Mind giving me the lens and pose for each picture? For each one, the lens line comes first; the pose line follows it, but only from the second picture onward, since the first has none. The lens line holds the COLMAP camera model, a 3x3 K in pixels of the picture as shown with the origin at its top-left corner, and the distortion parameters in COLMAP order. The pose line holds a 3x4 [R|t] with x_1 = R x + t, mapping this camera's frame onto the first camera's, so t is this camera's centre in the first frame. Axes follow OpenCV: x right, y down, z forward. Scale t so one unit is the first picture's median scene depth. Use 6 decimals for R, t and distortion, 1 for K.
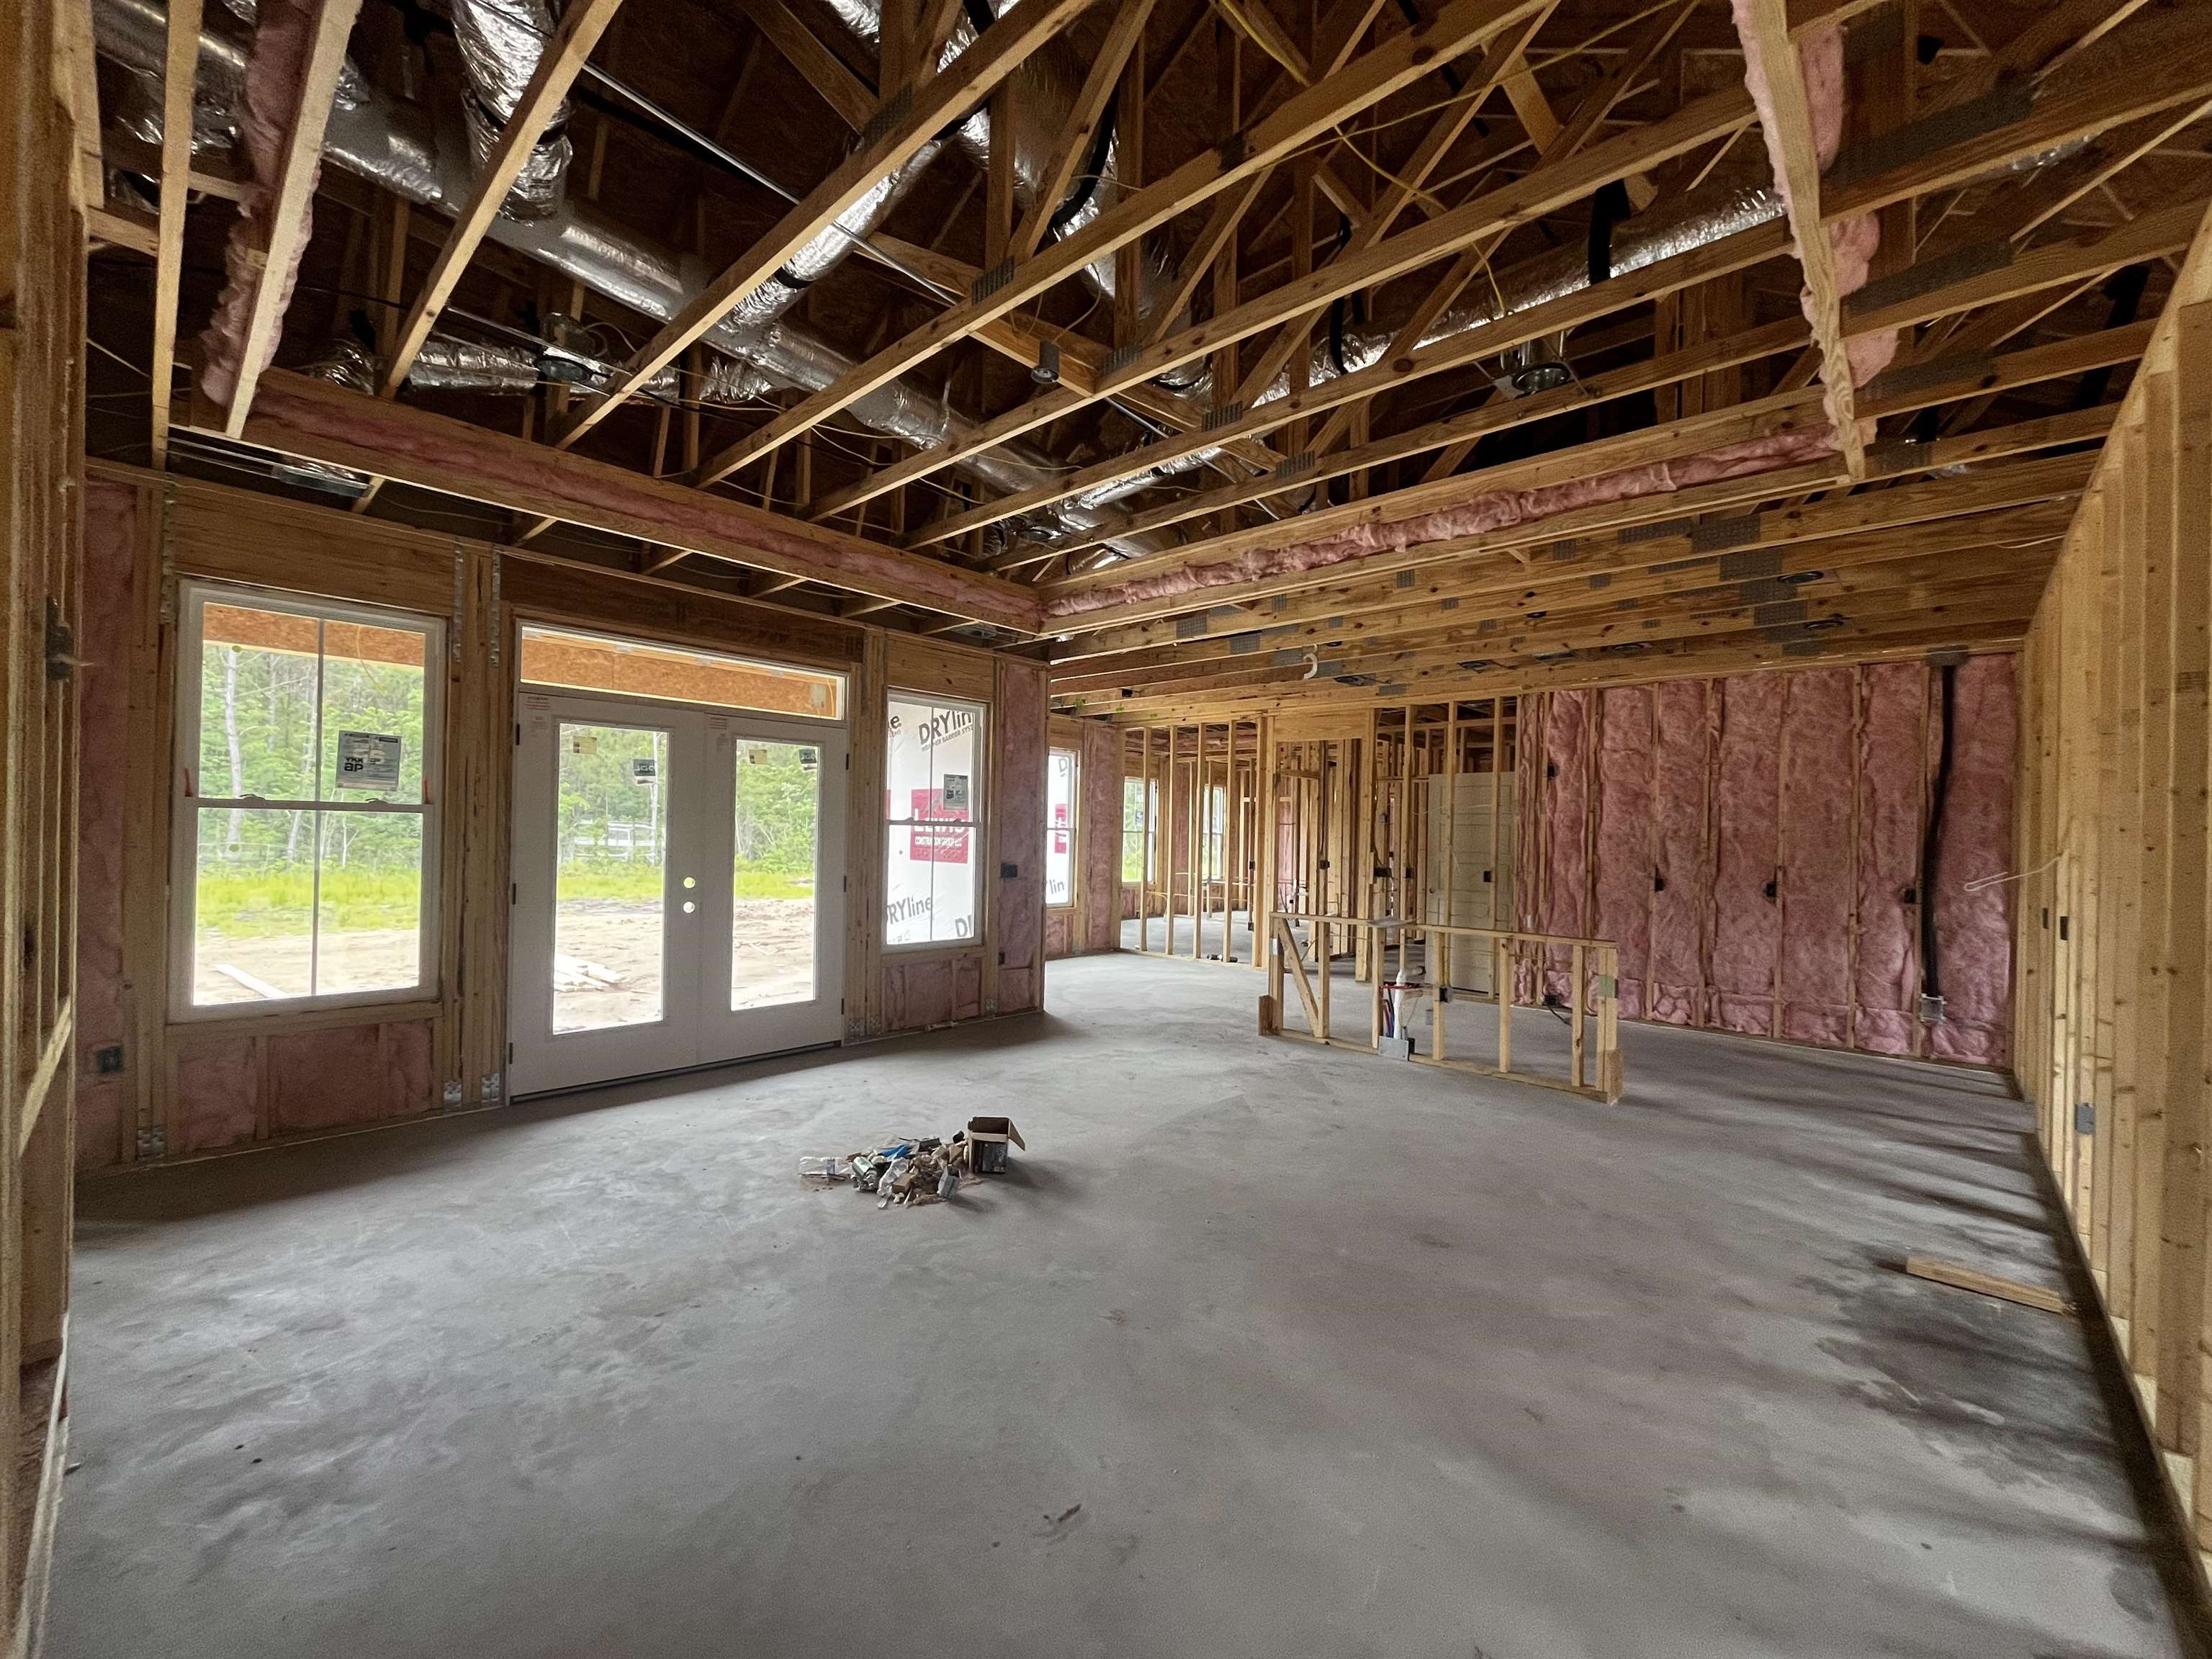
lens RADIAL K [[895.9, 0, 1110.1], [0, 895.9, 833.5], [0, 0, 1]] dist [0.000049, -0.000135]
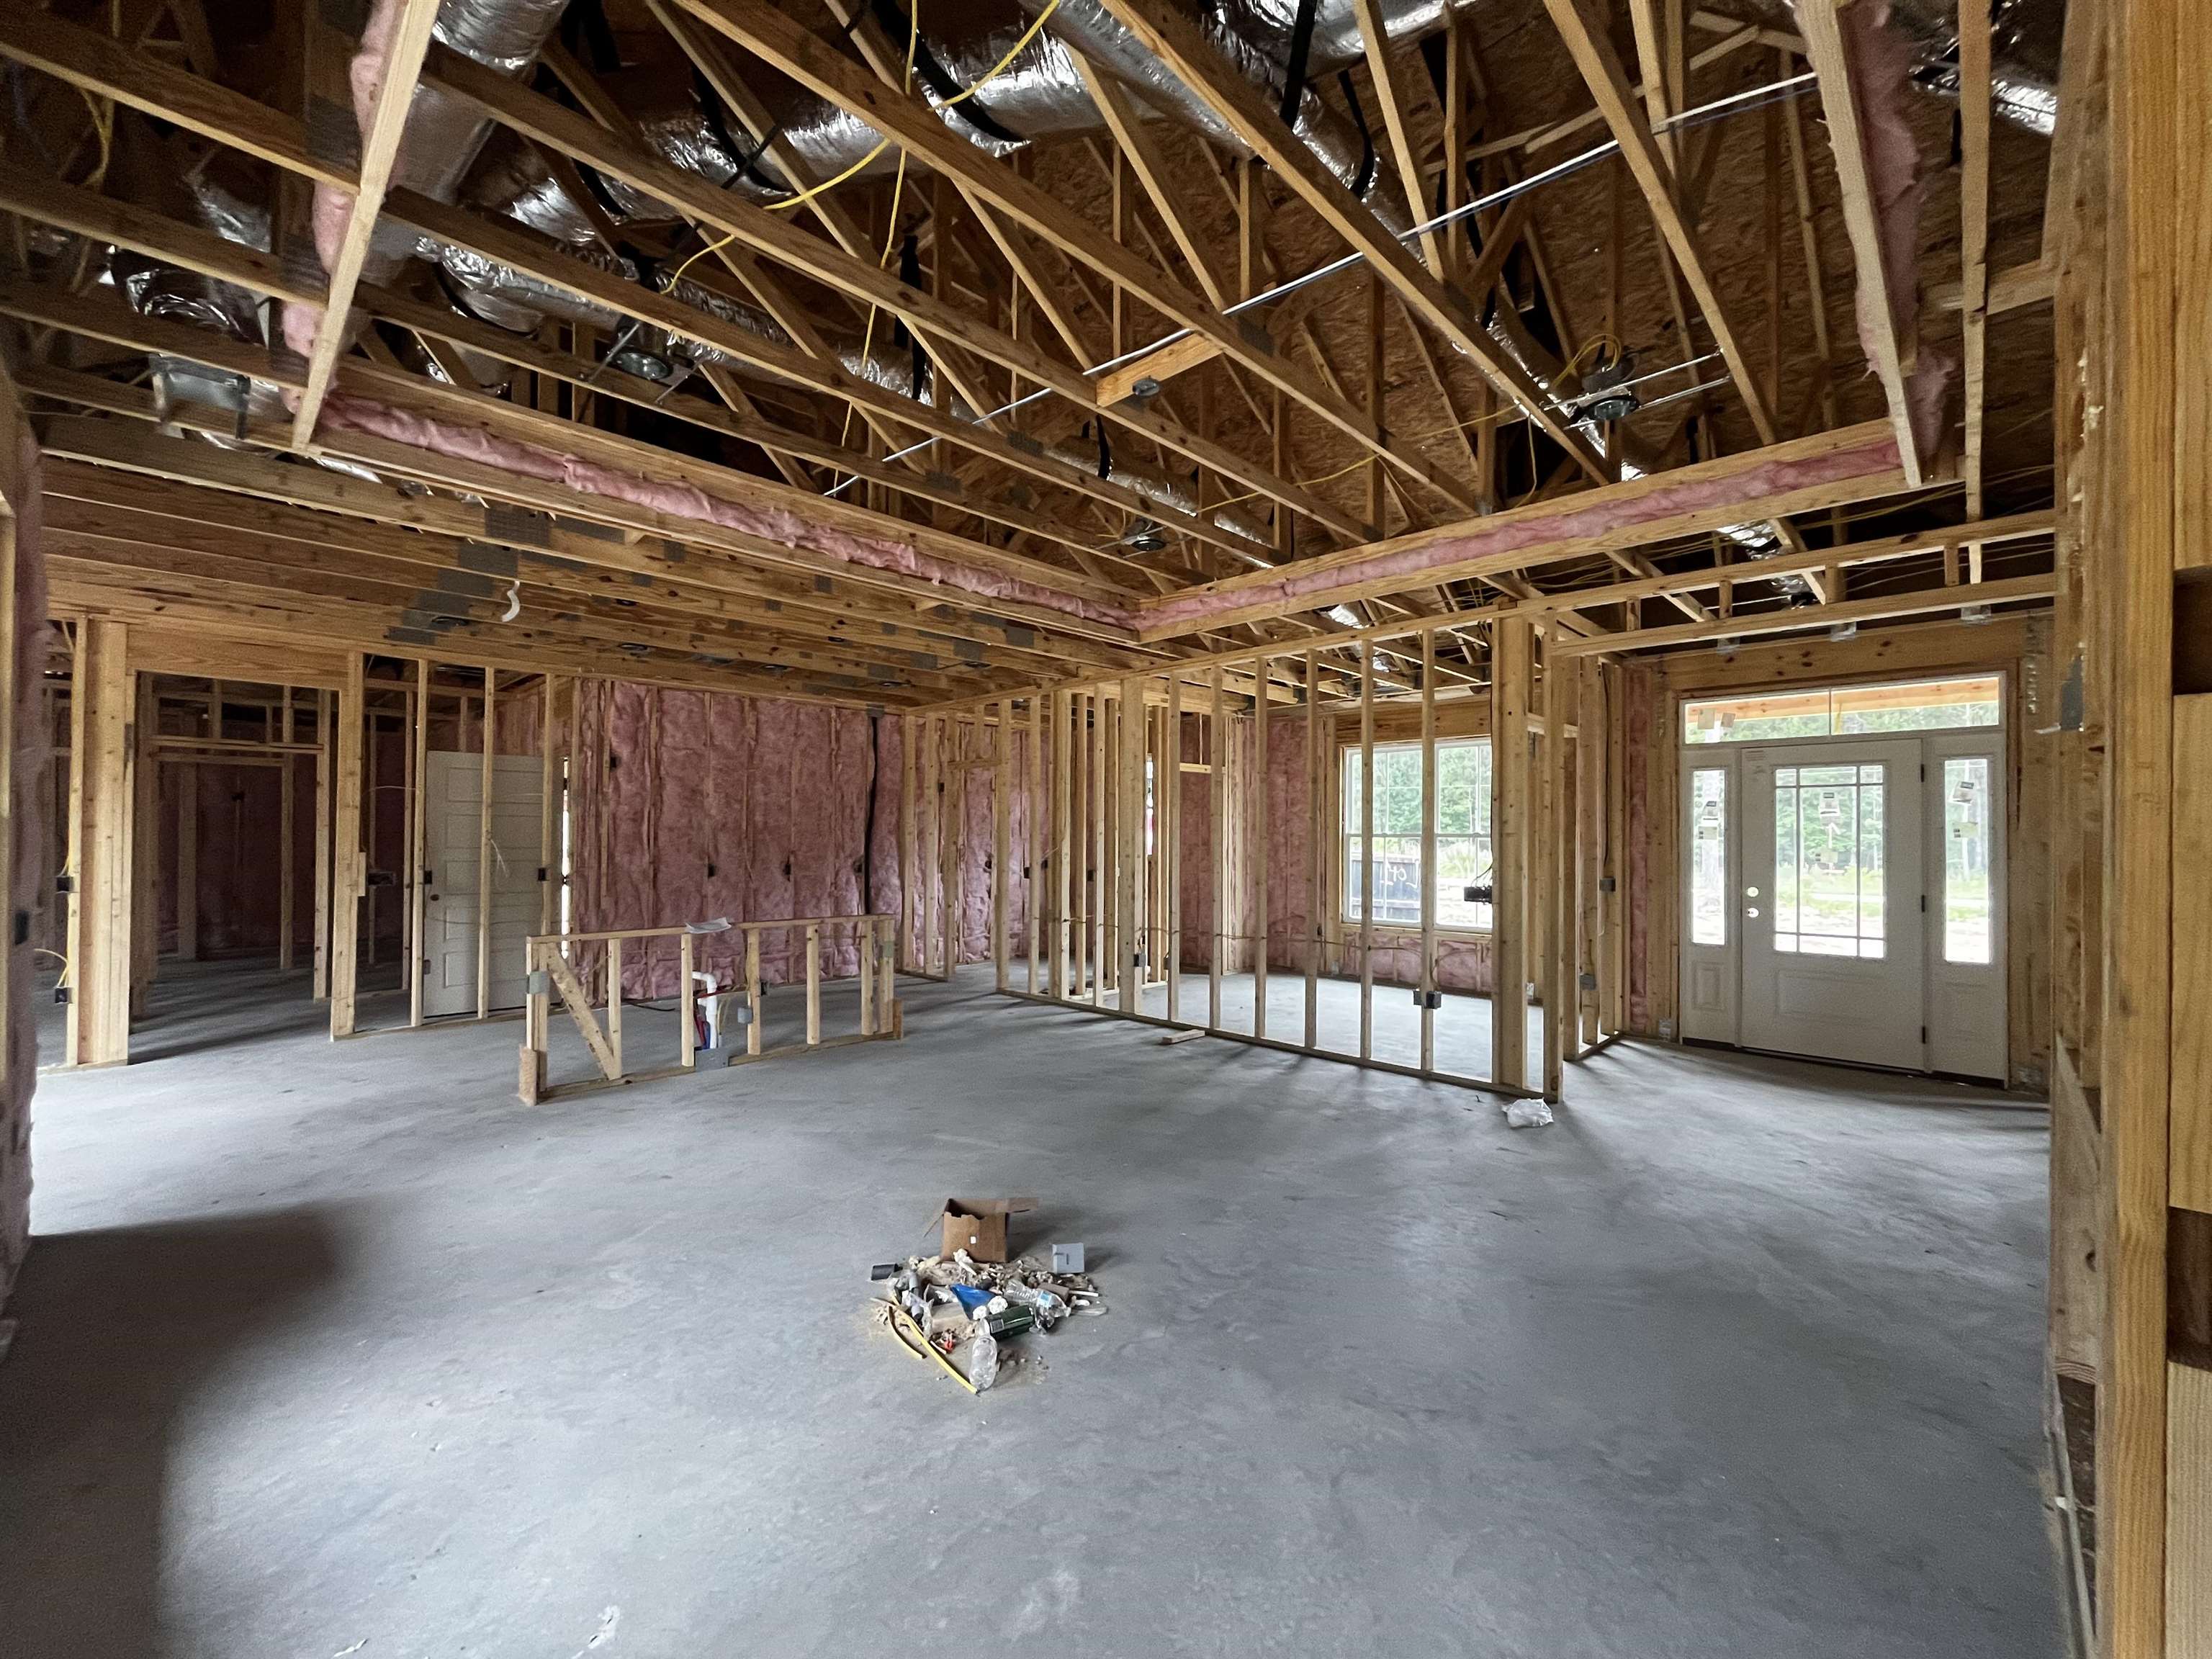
lens RADIAL K [[895.9, 0, 1106.7], [0, 895.9, 834.9], [0, 0, 1]] dist [0.000049, -0.000135]
pose [[0.029482, -0.017351, 0.999415, -0.532015], [-0.007230, 0.999819, 0.017571, -0.013100], [-0.999539, -0.007744, 0.029351, 0.492700]]
